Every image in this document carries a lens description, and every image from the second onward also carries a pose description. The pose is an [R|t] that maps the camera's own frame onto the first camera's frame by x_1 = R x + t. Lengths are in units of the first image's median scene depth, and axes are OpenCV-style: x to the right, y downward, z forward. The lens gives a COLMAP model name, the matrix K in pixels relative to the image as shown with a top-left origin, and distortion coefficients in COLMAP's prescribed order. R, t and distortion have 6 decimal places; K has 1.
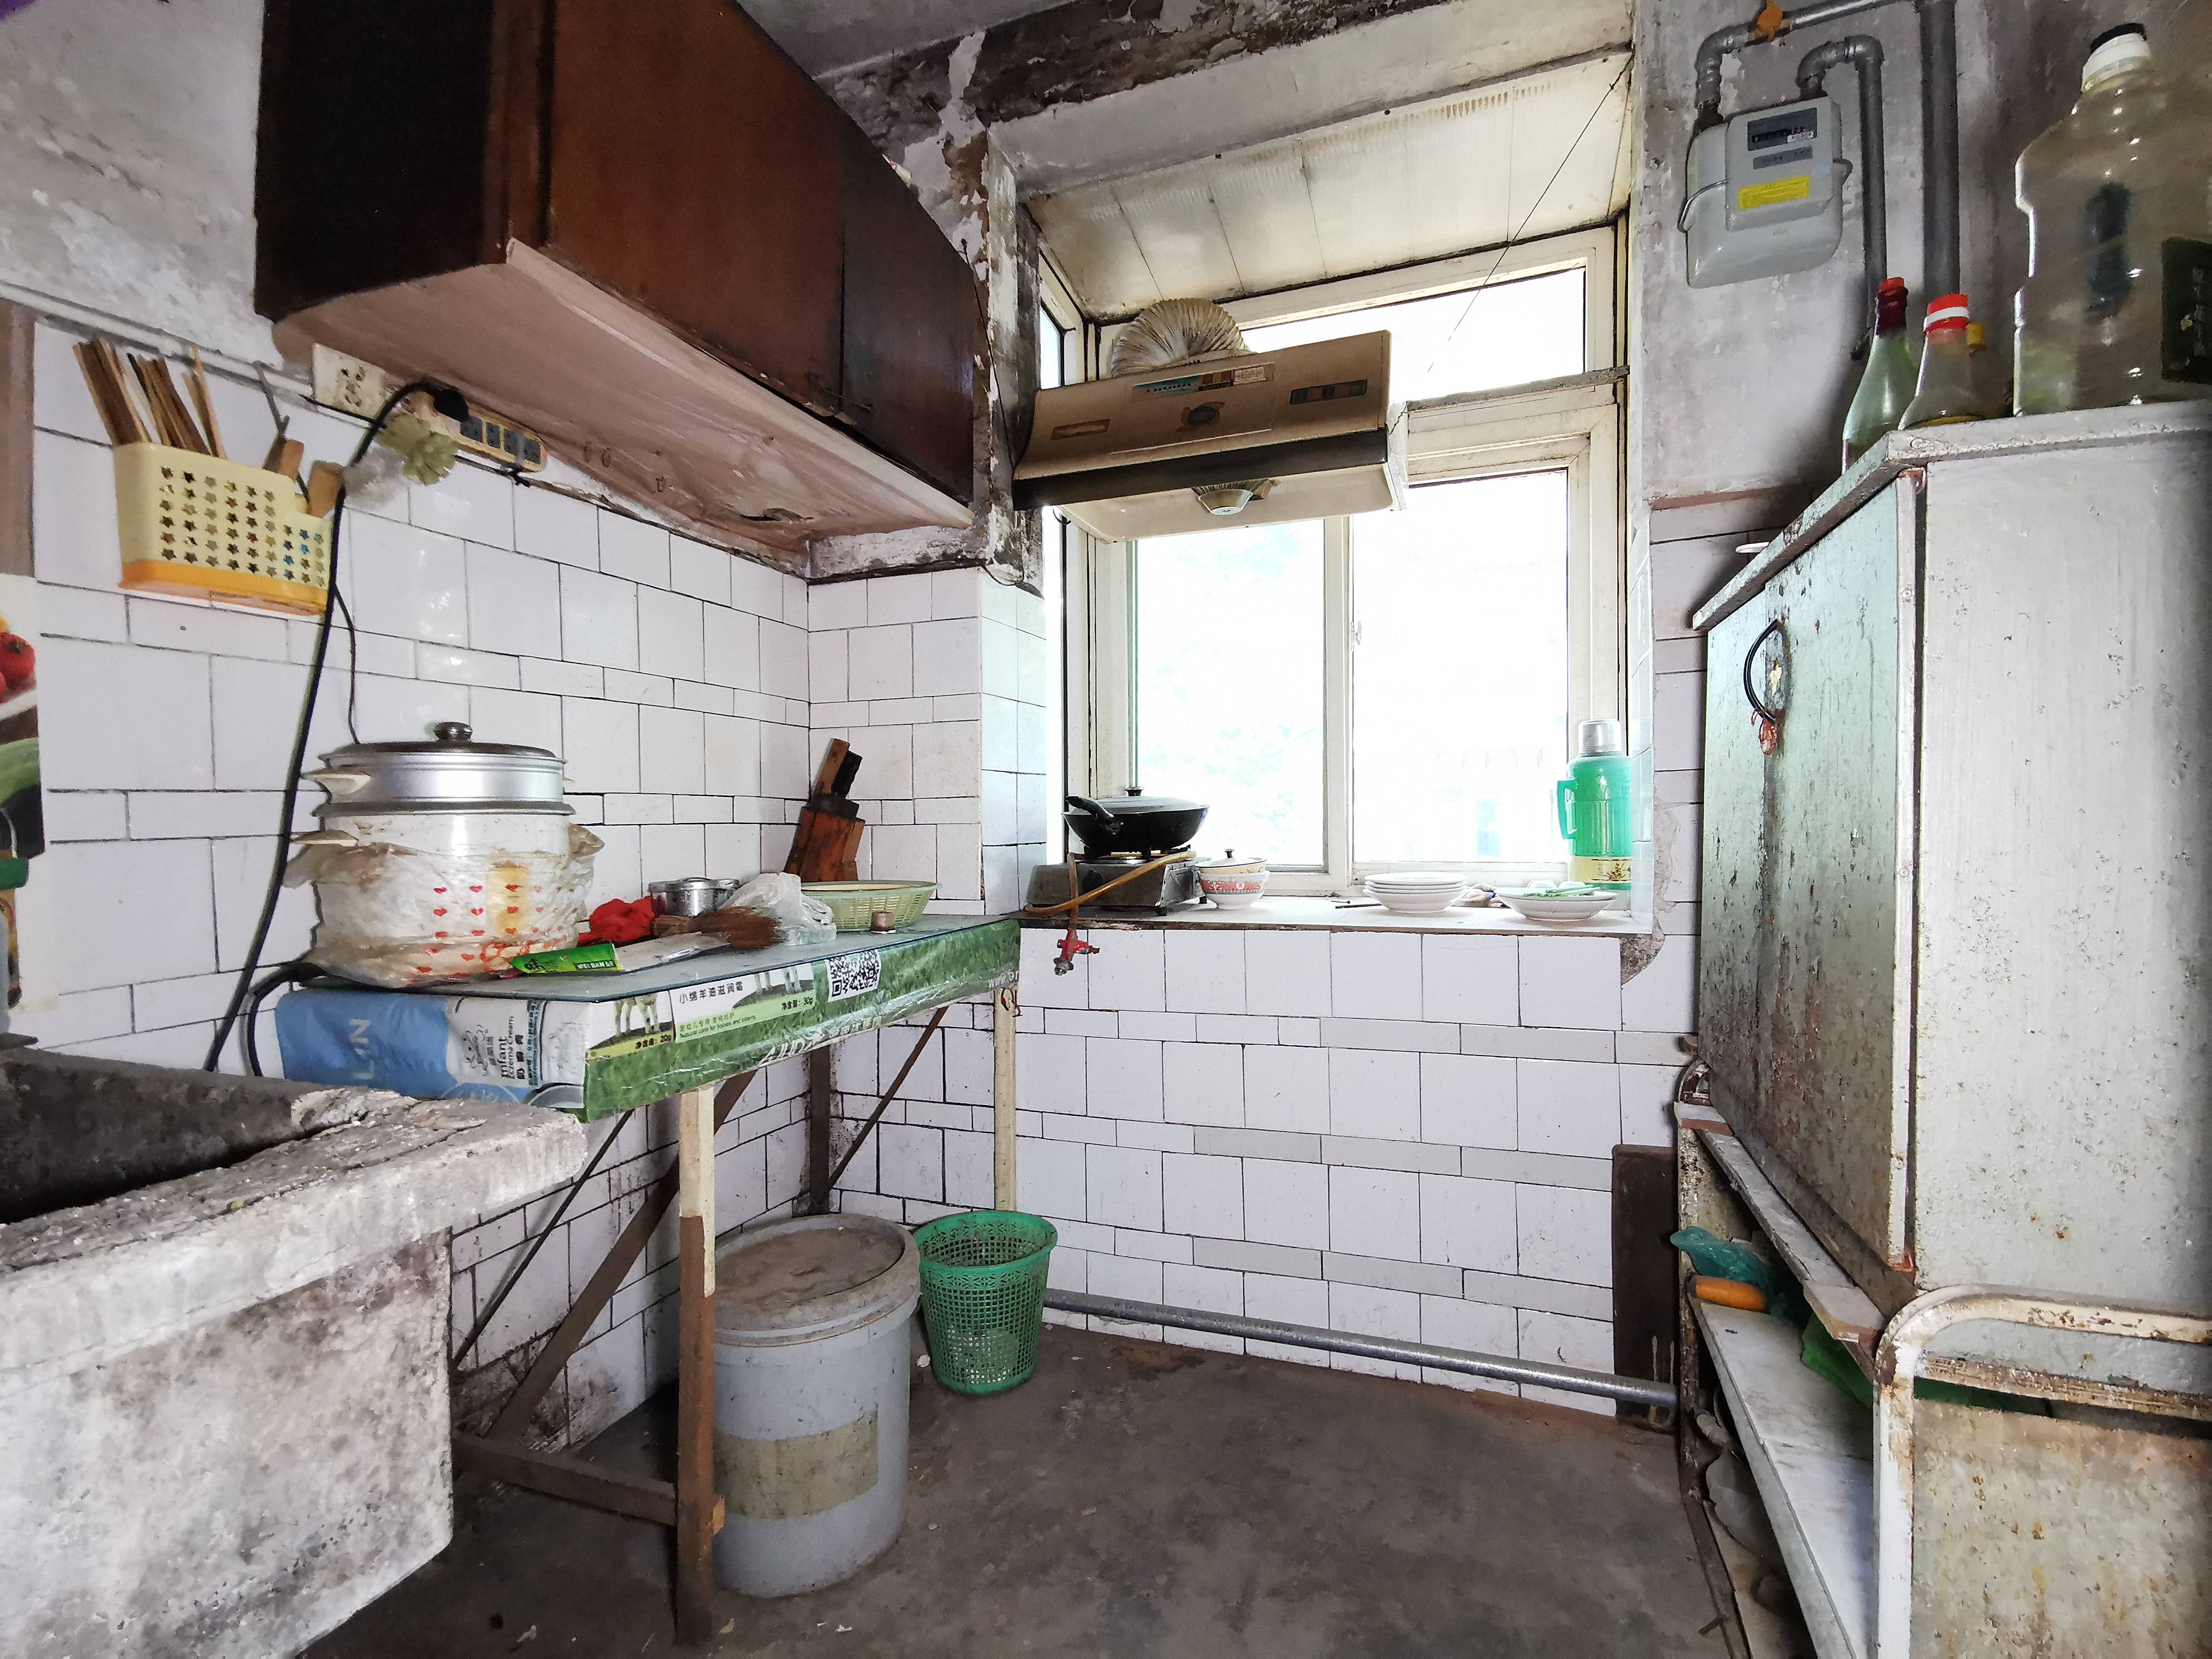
lens RADIAL K [[1012.6, 0, 1106.0], [0, 1012.6, 829.5], [0, 0, 1]] dist [0.000863, 0.017770]
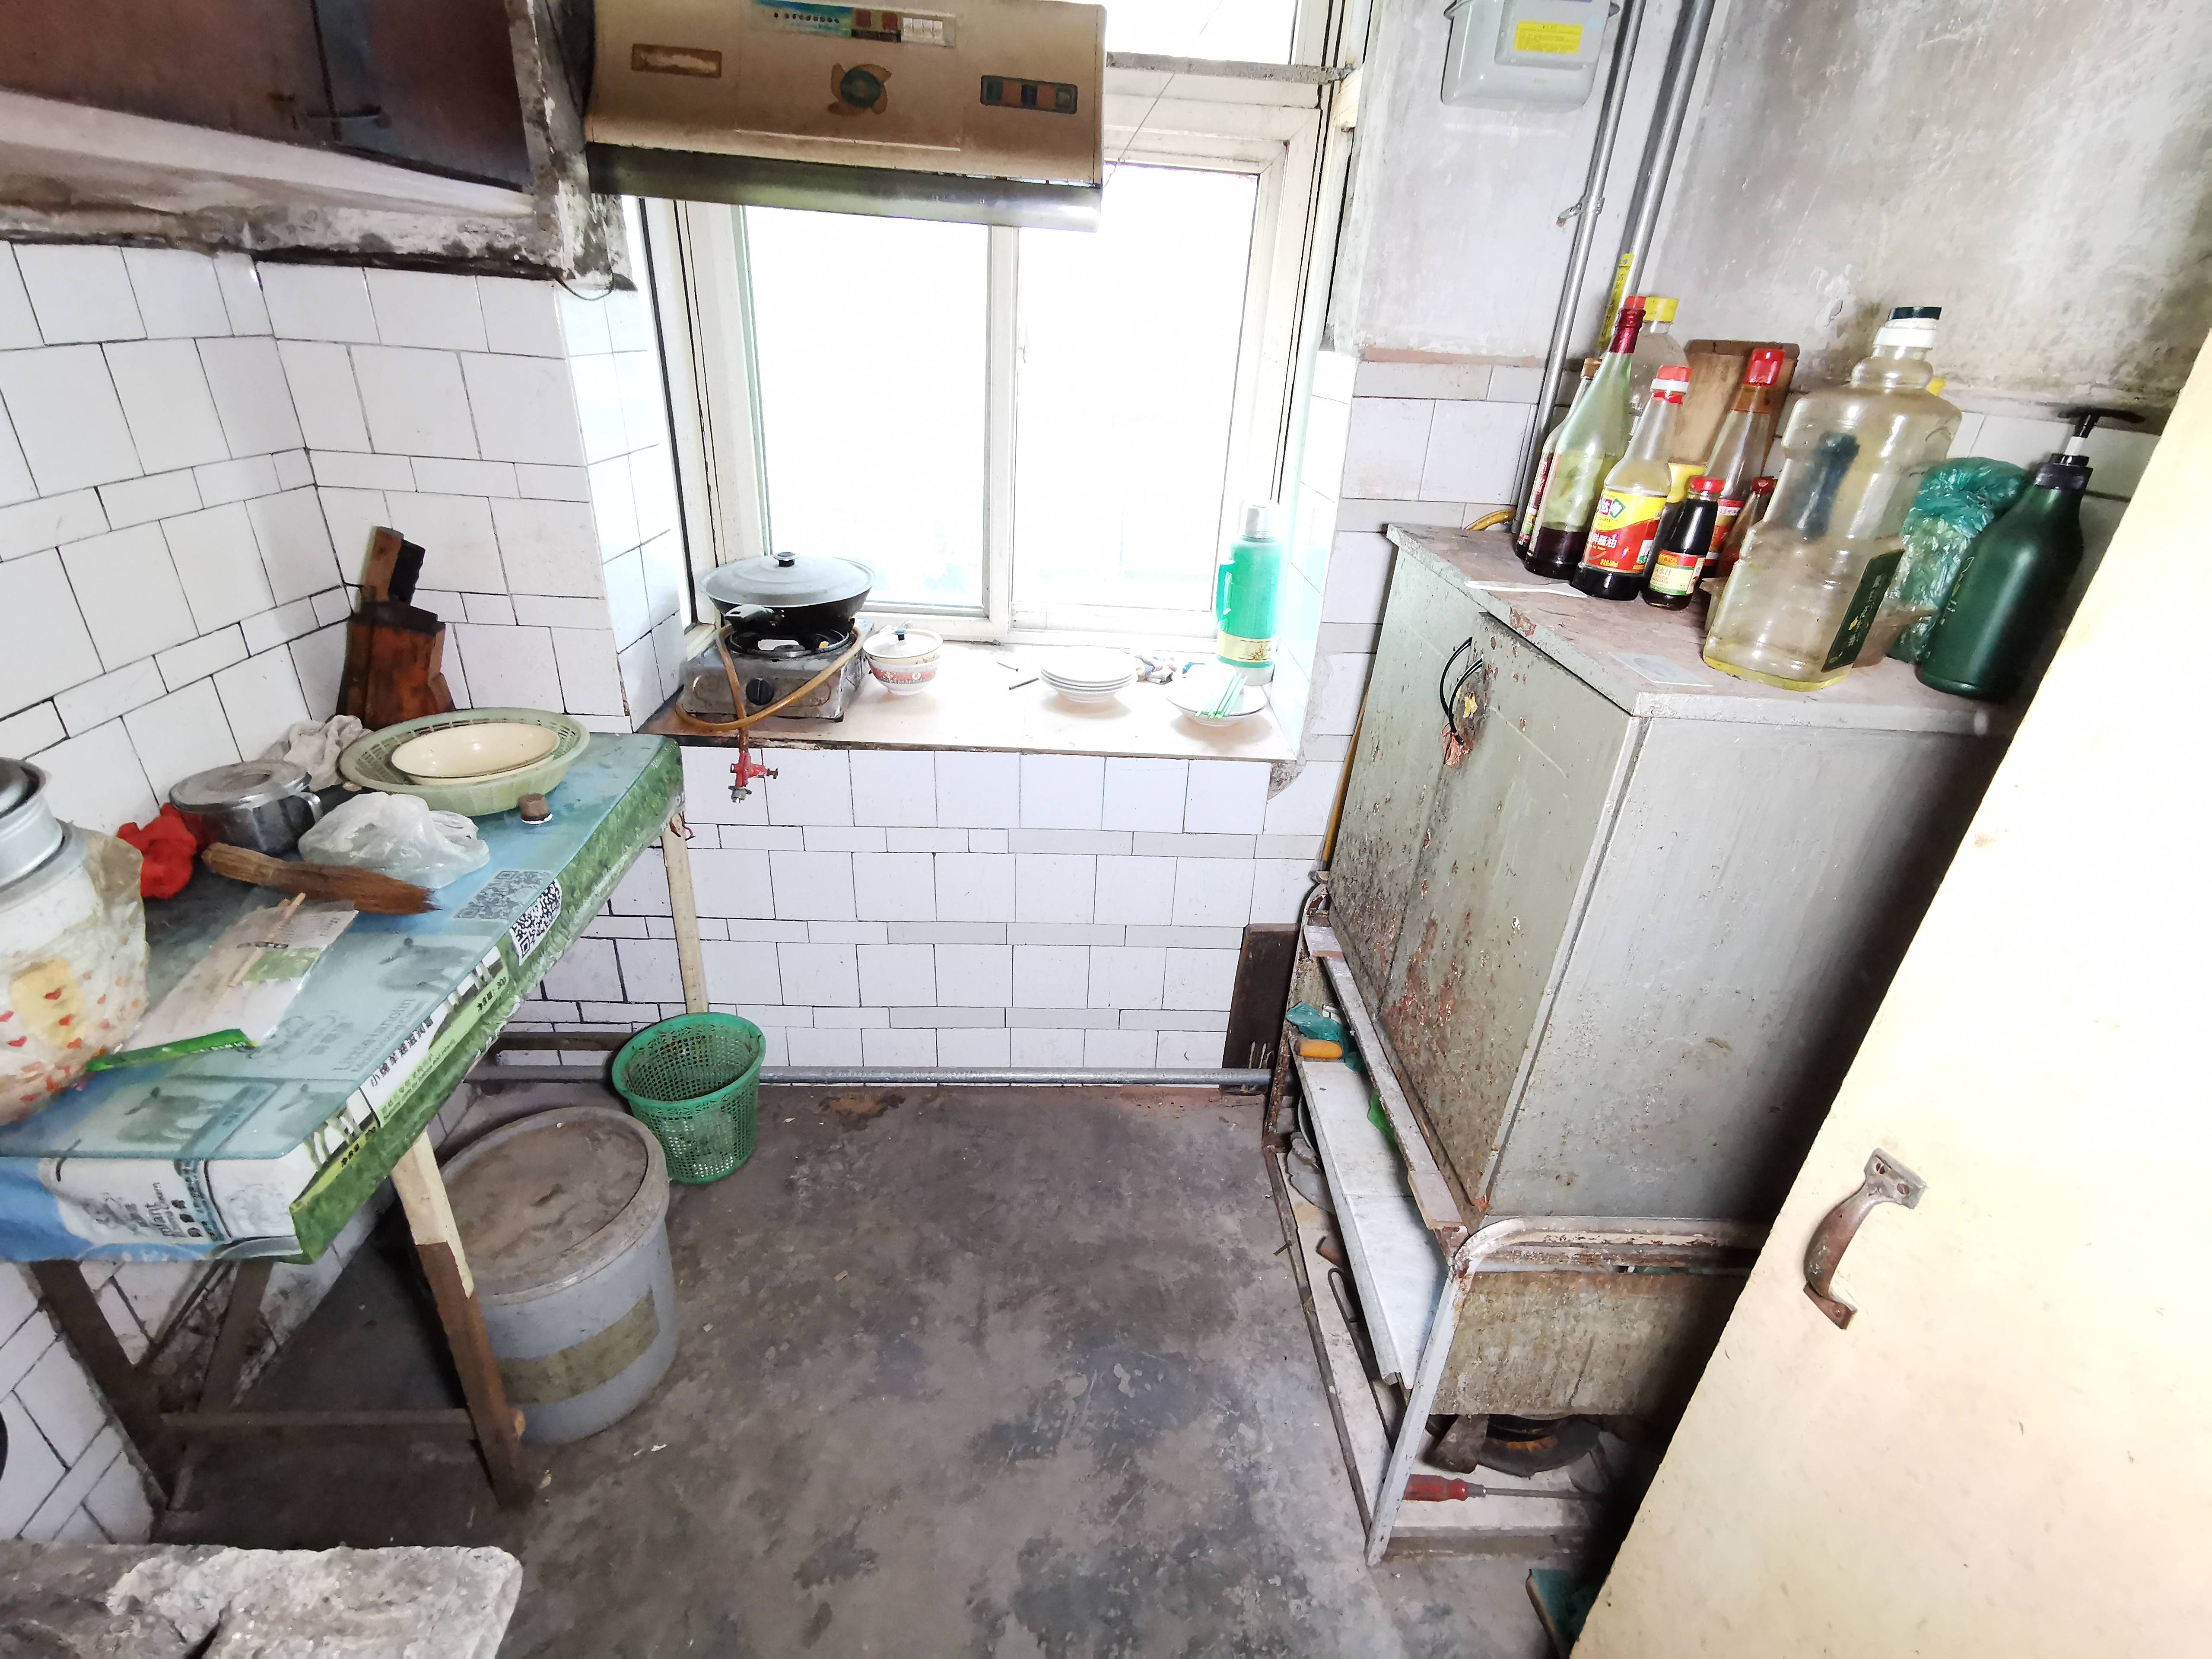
lens RADIAL K [[1016.2, 0, 1106.0], [0, 1016.2, 829.5], [0, 0, 1]] dist [0.000316, -0.000287]
pose [[0.917454, -0.122098, 0.378643, -0.099689], [-0.064422, 0.893587, 0.444244, -0.298182], [-0.392592, -0.431966, 0.811959, 0.100888]]
